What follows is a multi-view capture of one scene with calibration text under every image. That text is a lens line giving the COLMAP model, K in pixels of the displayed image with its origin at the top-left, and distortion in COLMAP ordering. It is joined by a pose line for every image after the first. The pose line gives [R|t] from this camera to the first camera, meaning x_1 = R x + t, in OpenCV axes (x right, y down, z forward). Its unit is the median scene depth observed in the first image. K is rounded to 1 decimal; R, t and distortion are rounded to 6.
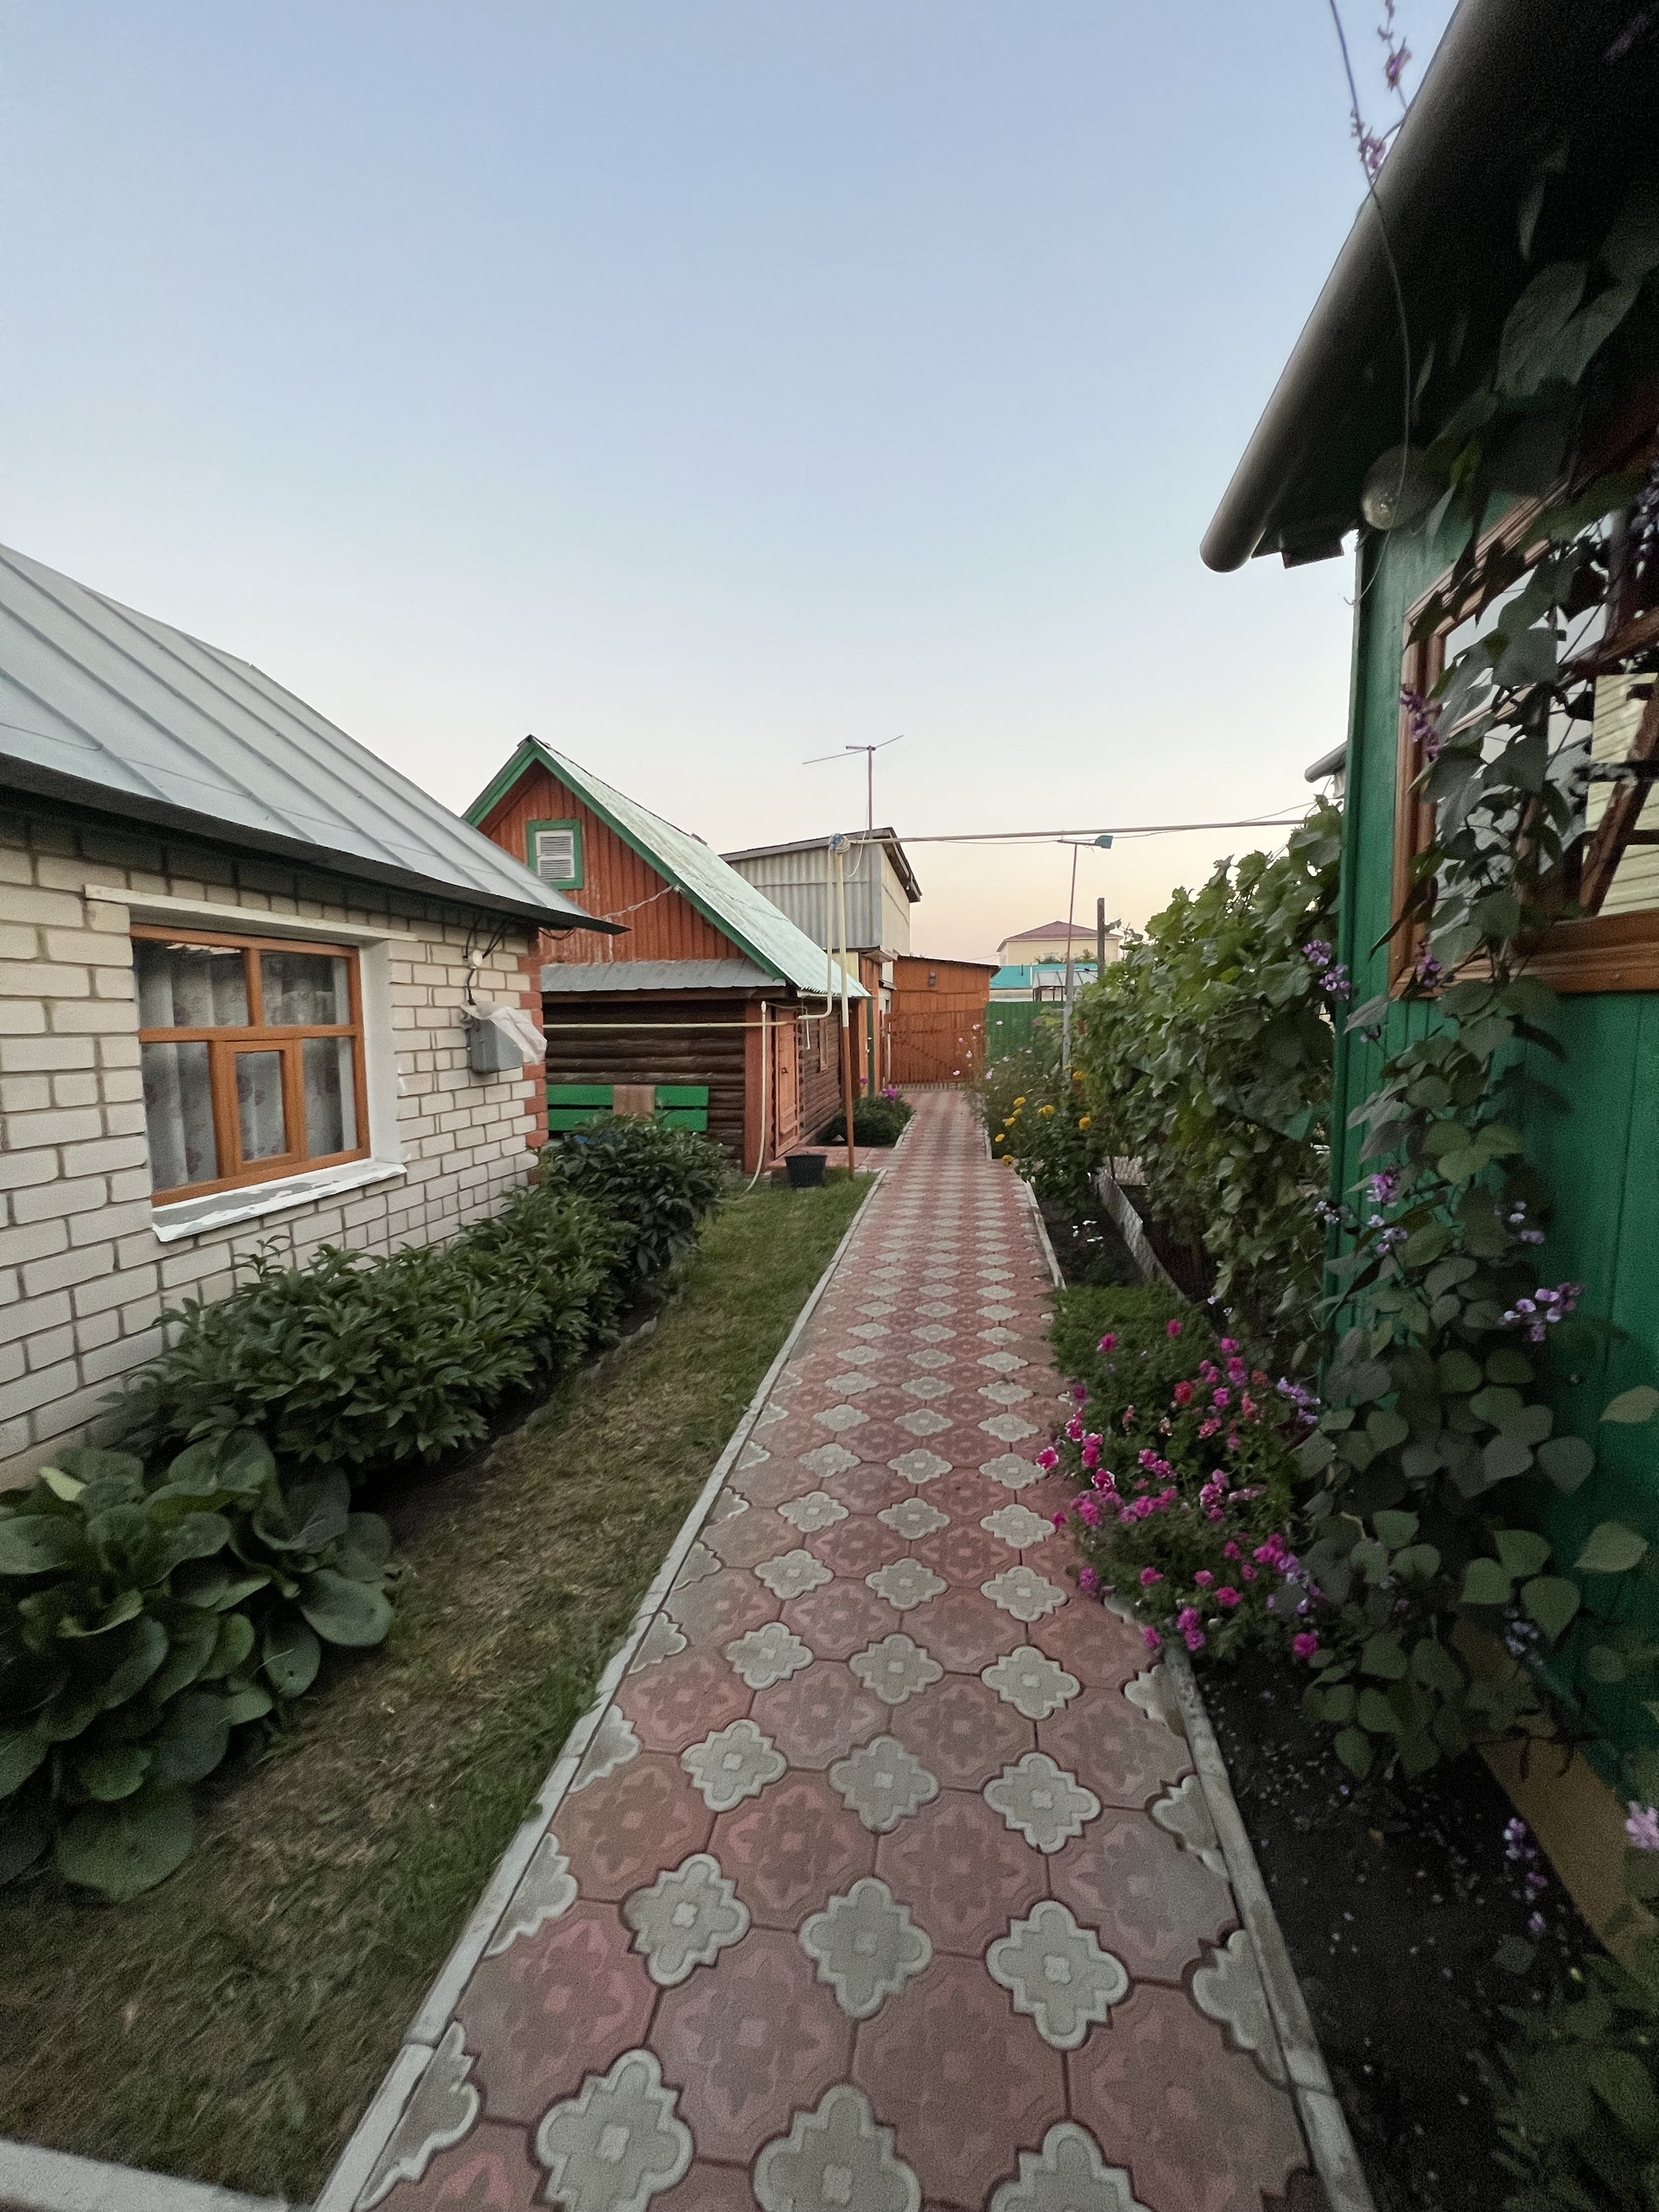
lens RADIAL K [[878.5, 0, 825.3], [0, 878.5, 1119.7], [0, 0, 1]] dist [-0.006935, 0.001422]
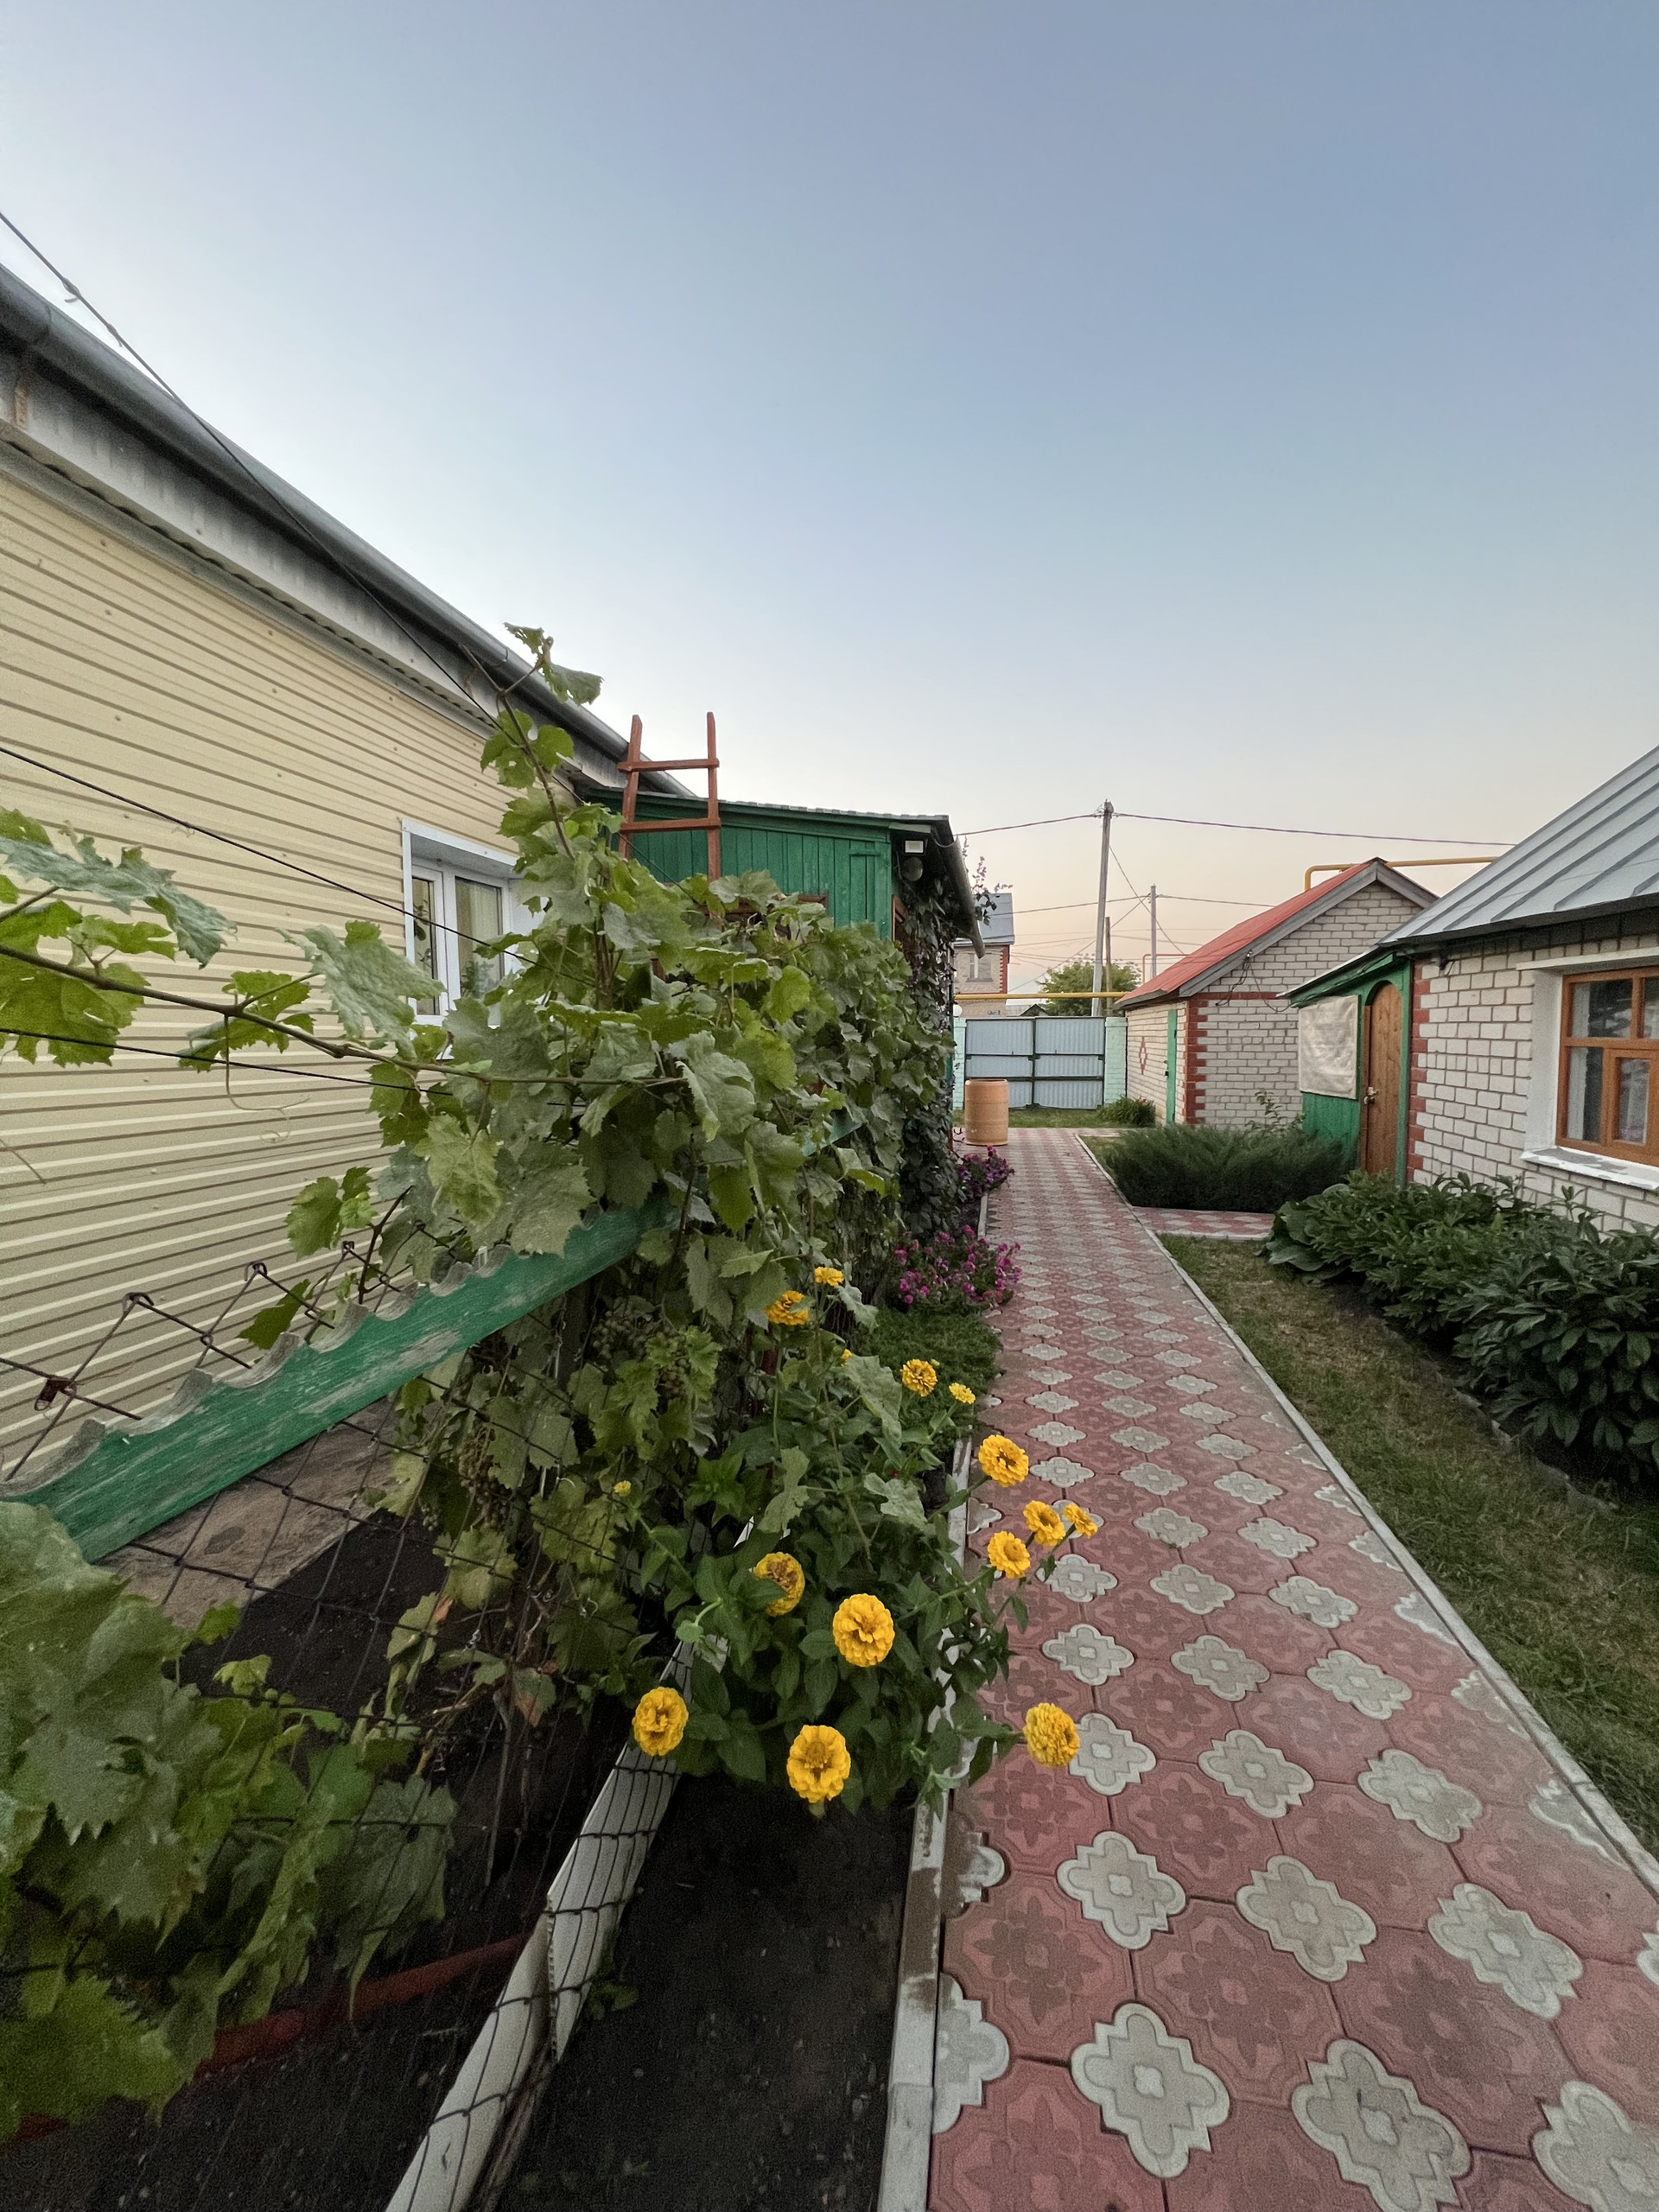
lens RADIAL K [[878.5, 0, 833.9], [0, 878.5, 1103.0], [0, 0, 1]] dist [-0.006935, 0.001422]
pose [[-0.999395, 0.025530, 0.023628, 0.196358], [0.029670, 0.980183, 0.195857, -0.120042], [-0.018160, 0.196440, -0.980348, 0.919031]]
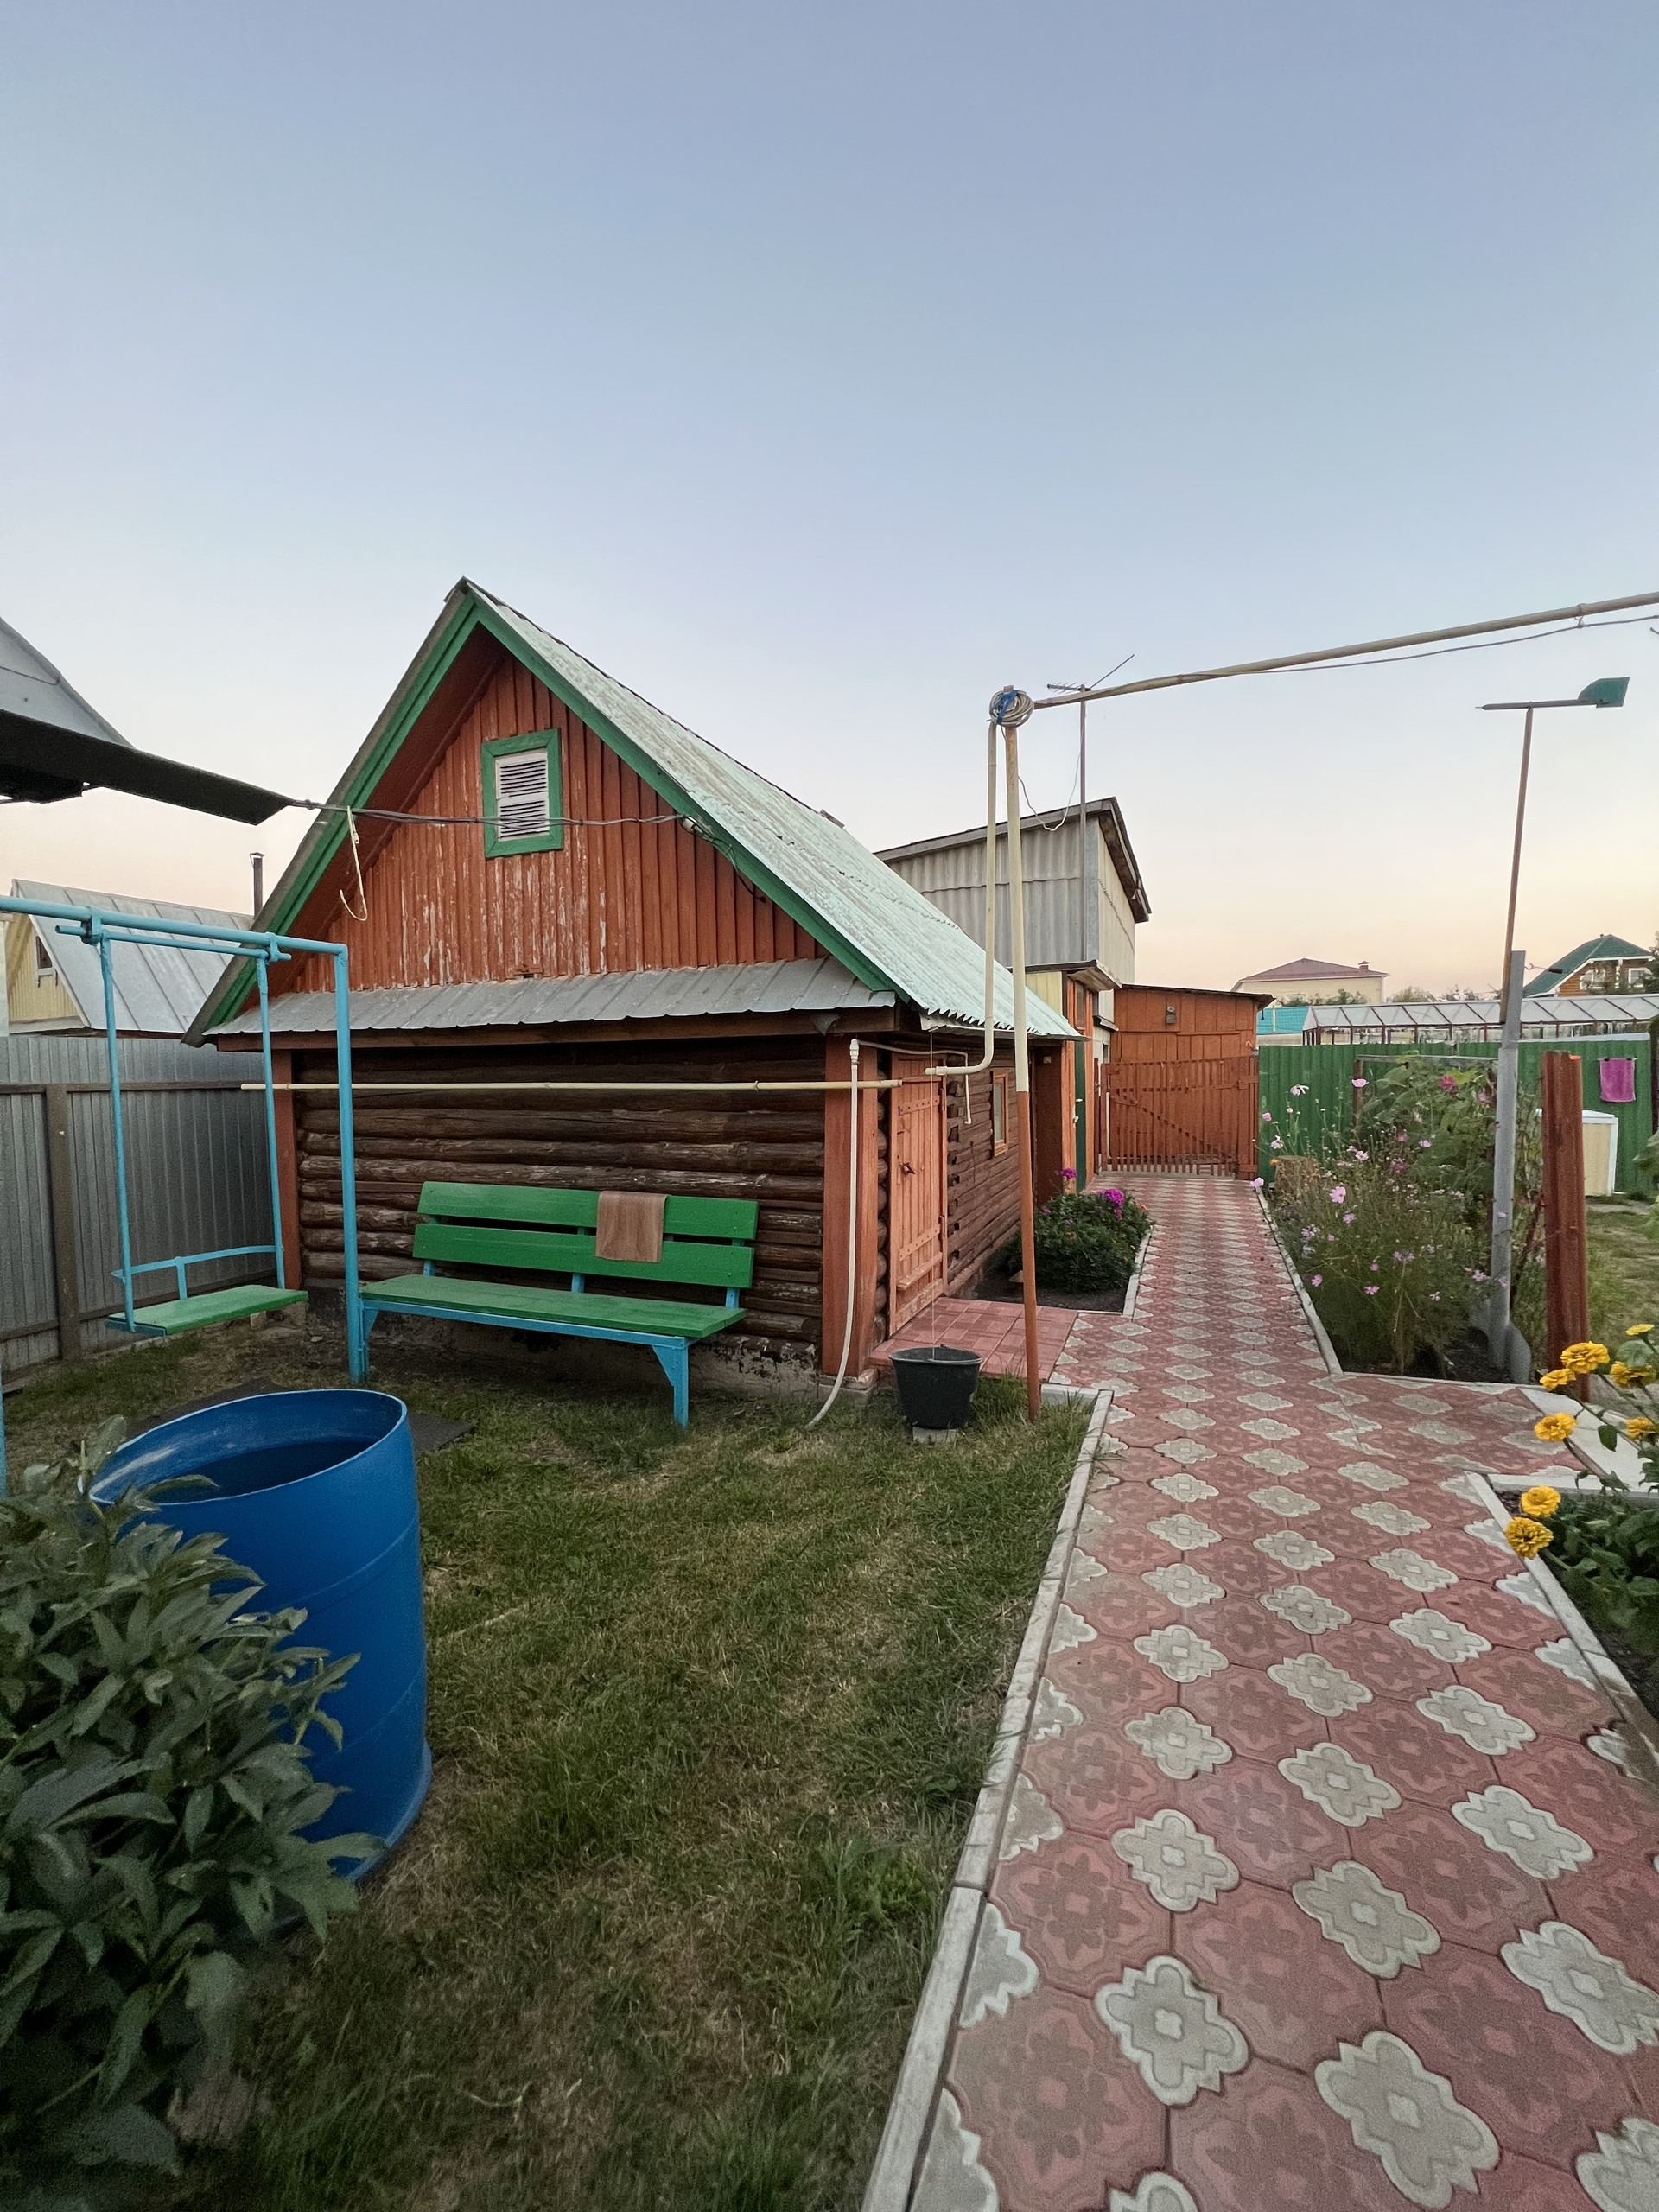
lens RADIAL K [[878.5, 0, 834.2], [0, 878.5, 1105.8], [0, 0, 1]] dist [-0.006935, 0.001422]
pose [[0.974729, 0.009817, -0.223174, 0.028595], [-0.025834, 0.997285, -0.068964, -0.059561], [0.221891, 0.072986, 0.972336, 0.493278]]
